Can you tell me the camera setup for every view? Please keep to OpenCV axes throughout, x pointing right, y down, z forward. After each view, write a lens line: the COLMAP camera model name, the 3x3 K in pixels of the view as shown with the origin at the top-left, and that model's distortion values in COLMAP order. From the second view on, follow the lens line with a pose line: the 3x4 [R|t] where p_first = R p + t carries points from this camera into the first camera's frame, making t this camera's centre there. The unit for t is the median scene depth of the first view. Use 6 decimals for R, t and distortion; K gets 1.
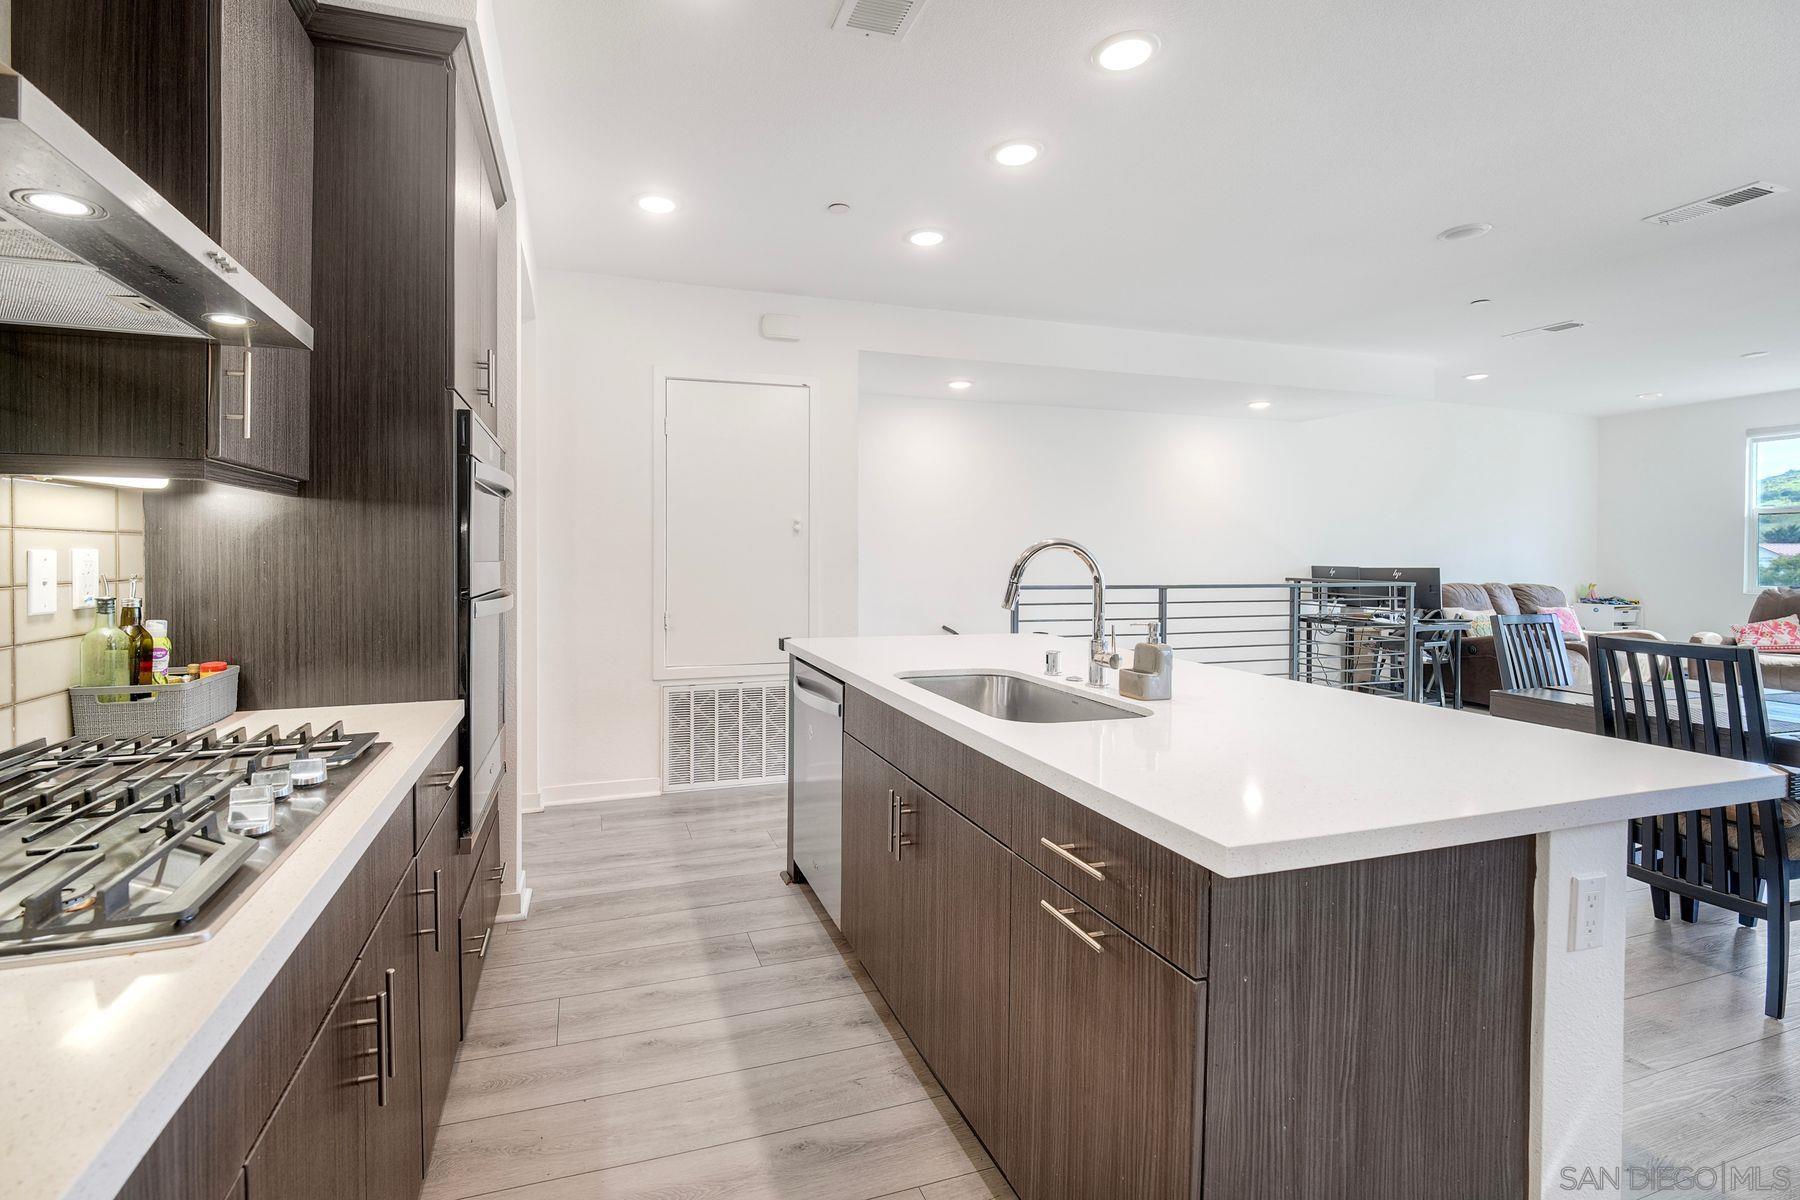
lens RADIAL K [[745.9, 0, 896.3], [0, 745.9, 559.6], [0, 0, 1]] dist [0.018201, 0.000136]
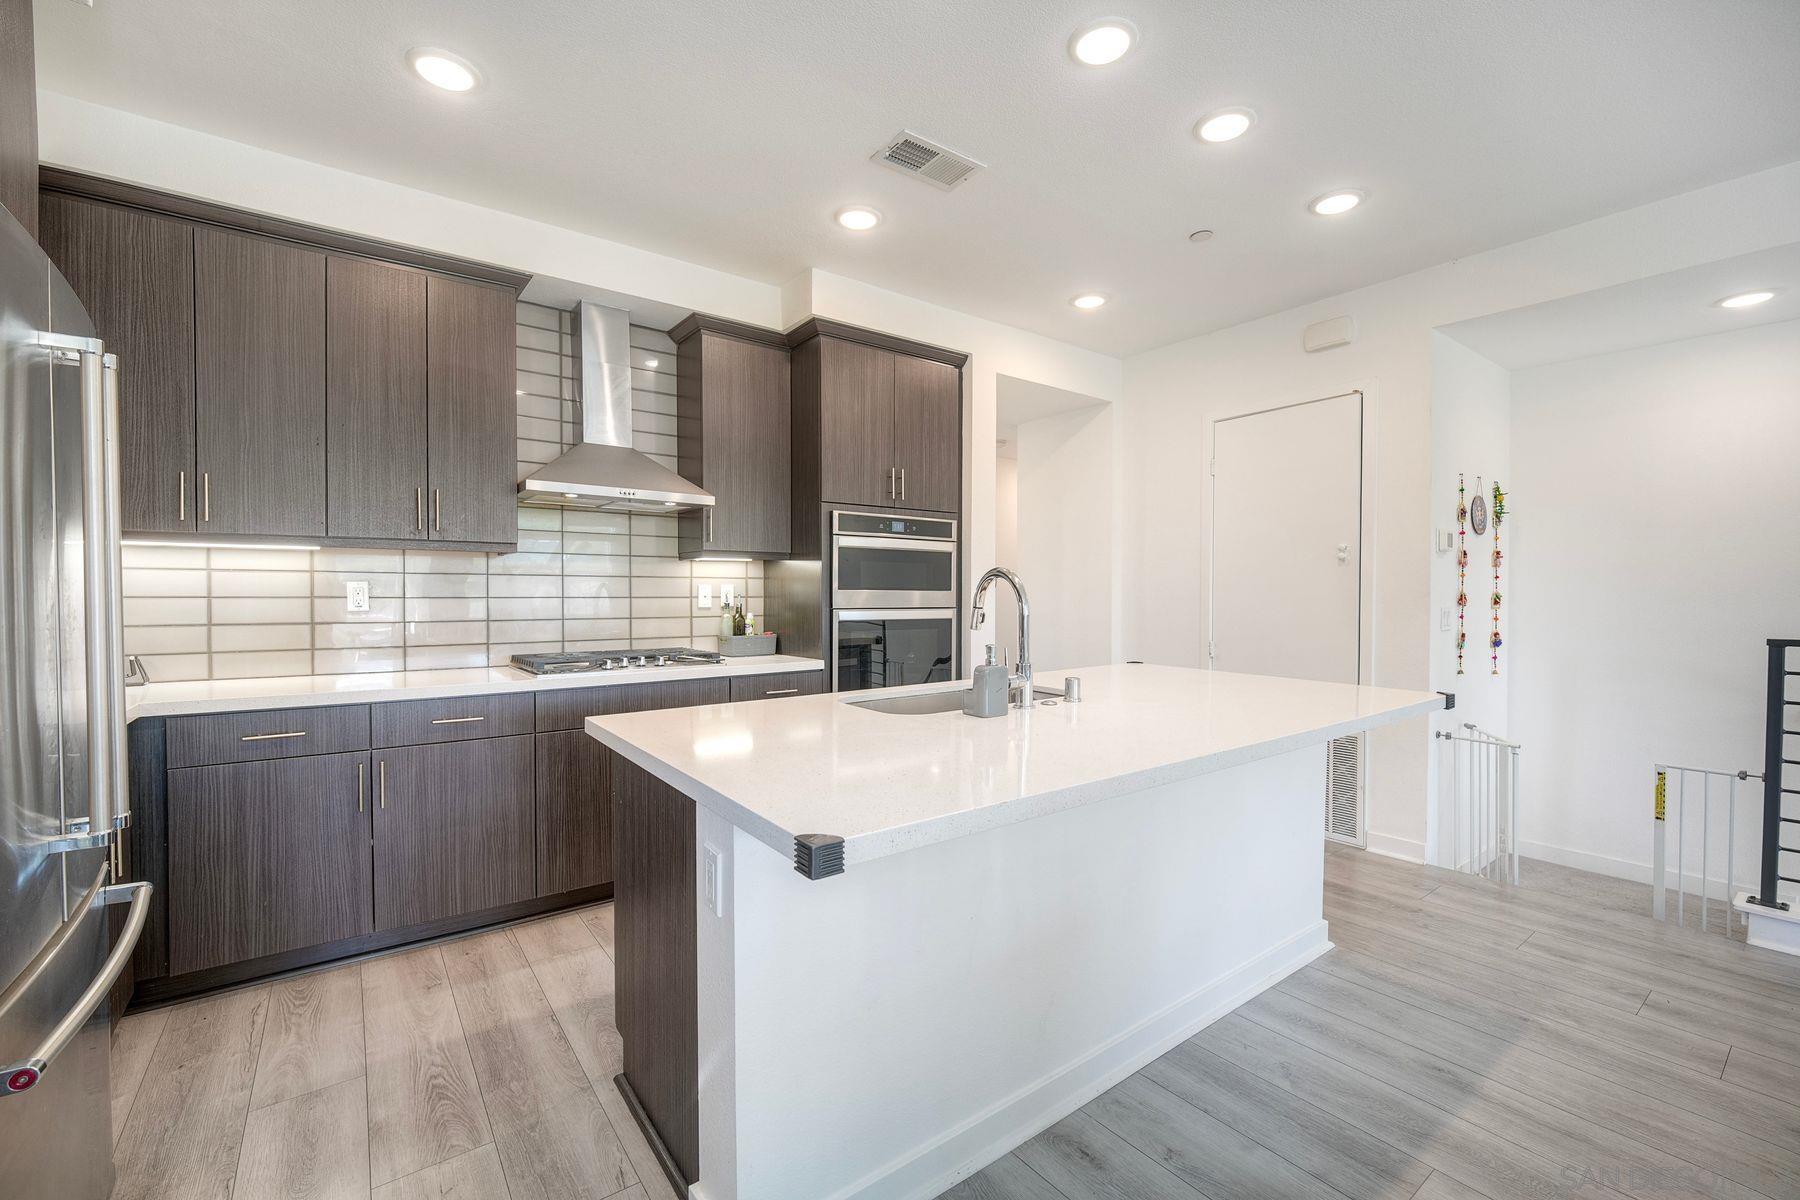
lens RADIAL K [[731.8, 0, 900.0], [0, 731.8, 600.0], [0, 0, 1]] dist [-0.000717, -0.000206]
pose [[0.345102, 0.008466, -0.938527, 0.305379], [-0.006417, 0.999957, 0.006661, 0.003752], [0.938543, 0.003724, 0.345142, 0.131927]]
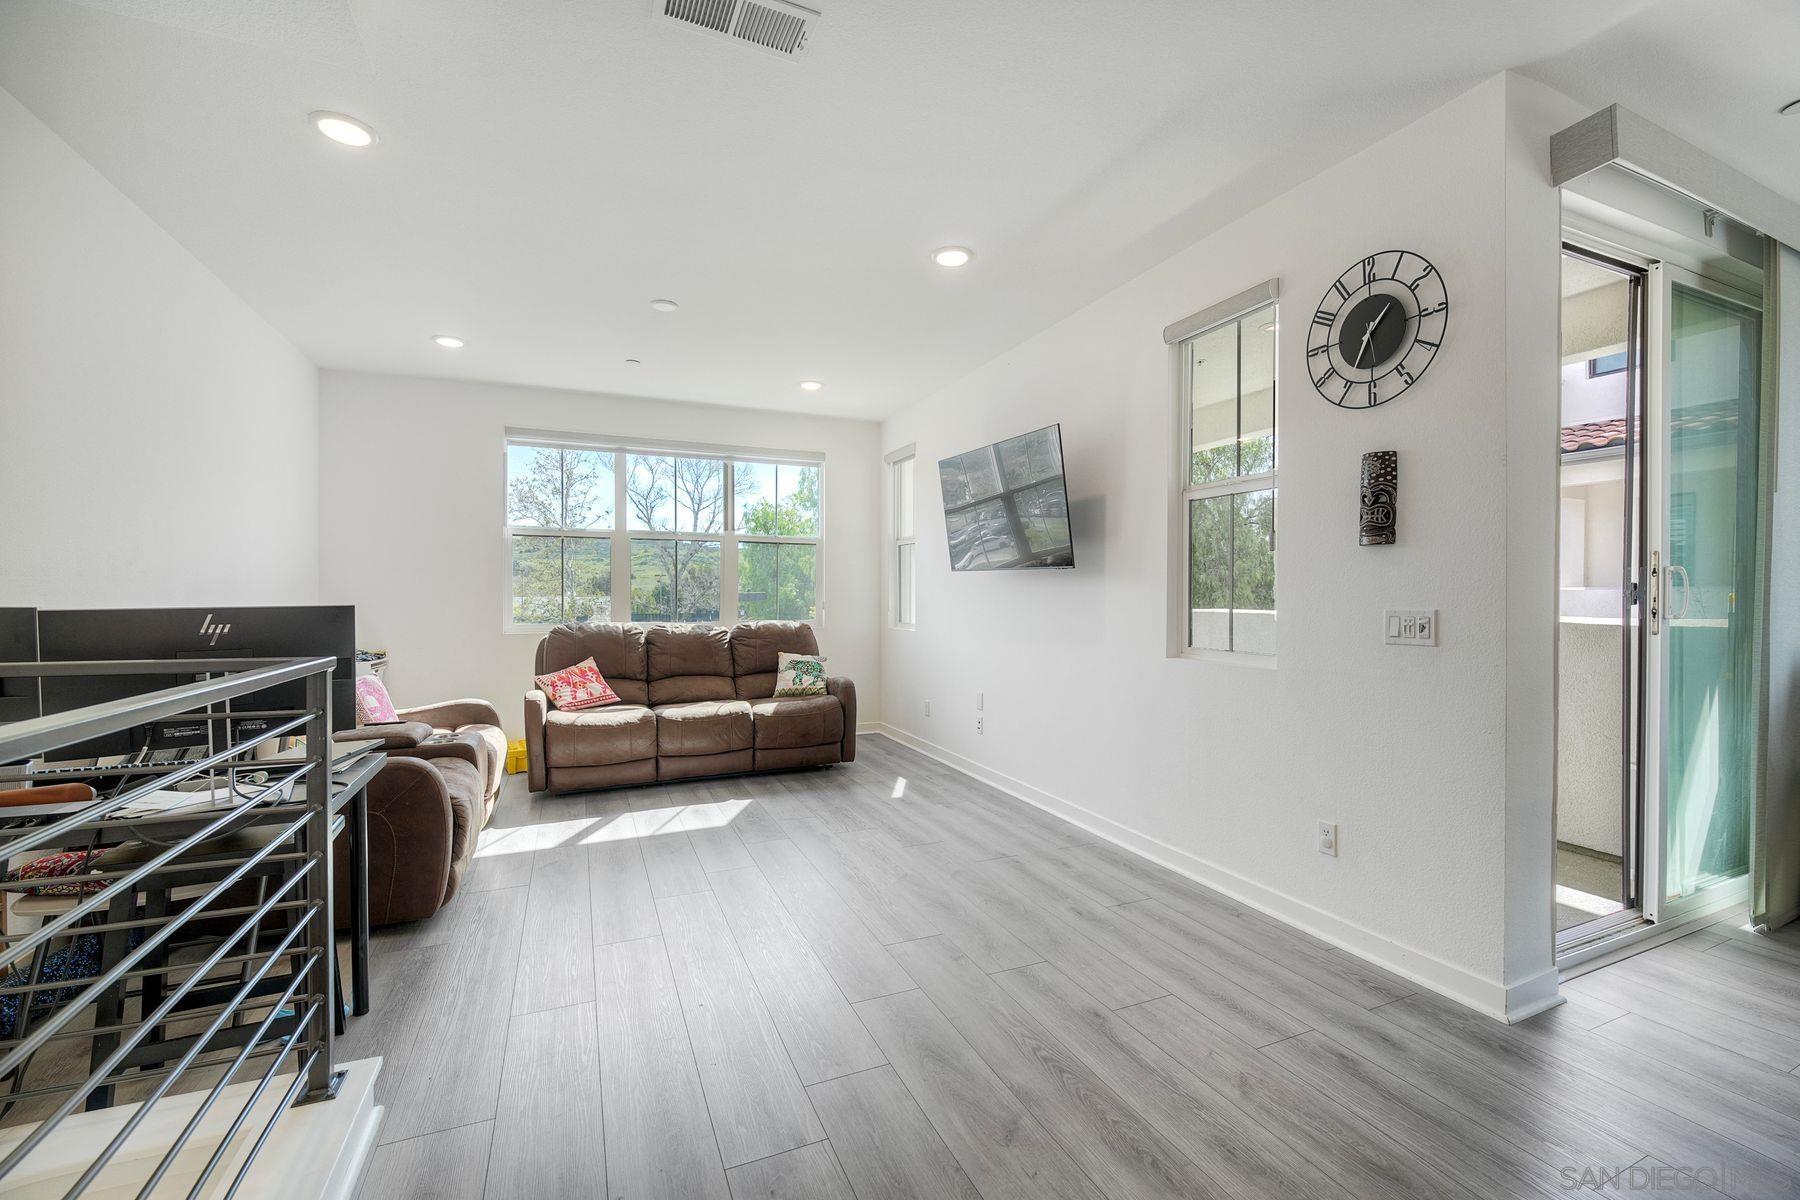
lens RADIAL K [[731.8, 0, 900.0], [0, 731.8, 600.0], [0, 0, 1]] dist [-0.000717, -0.000206]
pose [[-0.119724, -0.007824, 0.992776, 0.331925], [0.003416, 0.999960, 0.008293, 0.005135], [-0.992801, 0.004384, -0.119692, 0.711632]]
